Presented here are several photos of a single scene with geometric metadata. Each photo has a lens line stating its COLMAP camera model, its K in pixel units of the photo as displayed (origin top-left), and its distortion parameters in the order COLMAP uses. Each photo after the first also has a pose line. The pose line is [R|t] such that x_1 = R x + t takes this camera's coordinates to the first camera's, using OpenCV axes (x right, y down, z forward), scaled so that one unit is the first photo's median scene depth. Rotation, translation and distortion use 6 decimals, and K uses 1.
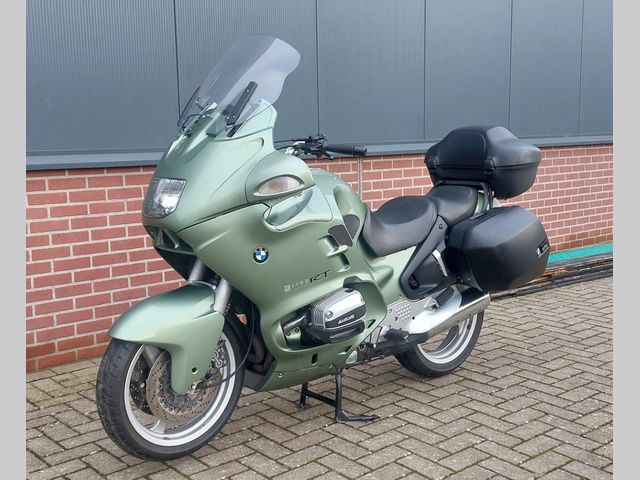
lens RADIAL K [[770.7, 0, 370.4], [0, 770.7, 241.2], [0, 0, 1]] dist [0.112215, -0.063585]
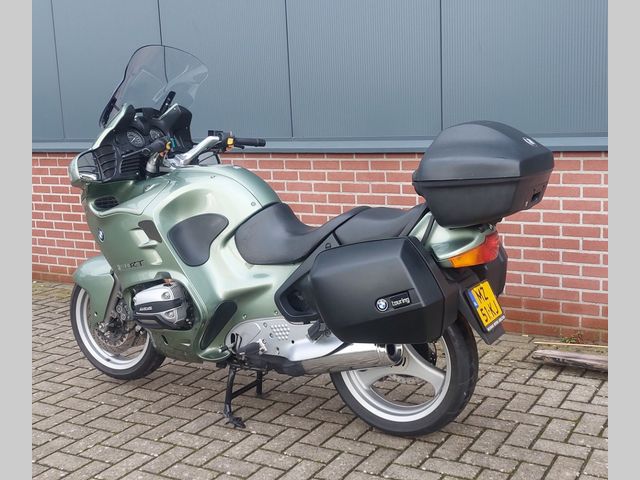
lens RADIAL K [[770.7, 0, 370.4], [0, 770.7, 241.2], [0, 0, 1]] dist [0.112215, -0.063585]
pose [[0.328234, 0.154818, -0.931823, 0.878491], [-0.116826, 0.985557, 0.122594, -0.128512], [0.937344, 0.068622, 0.341580, 0.767833]]
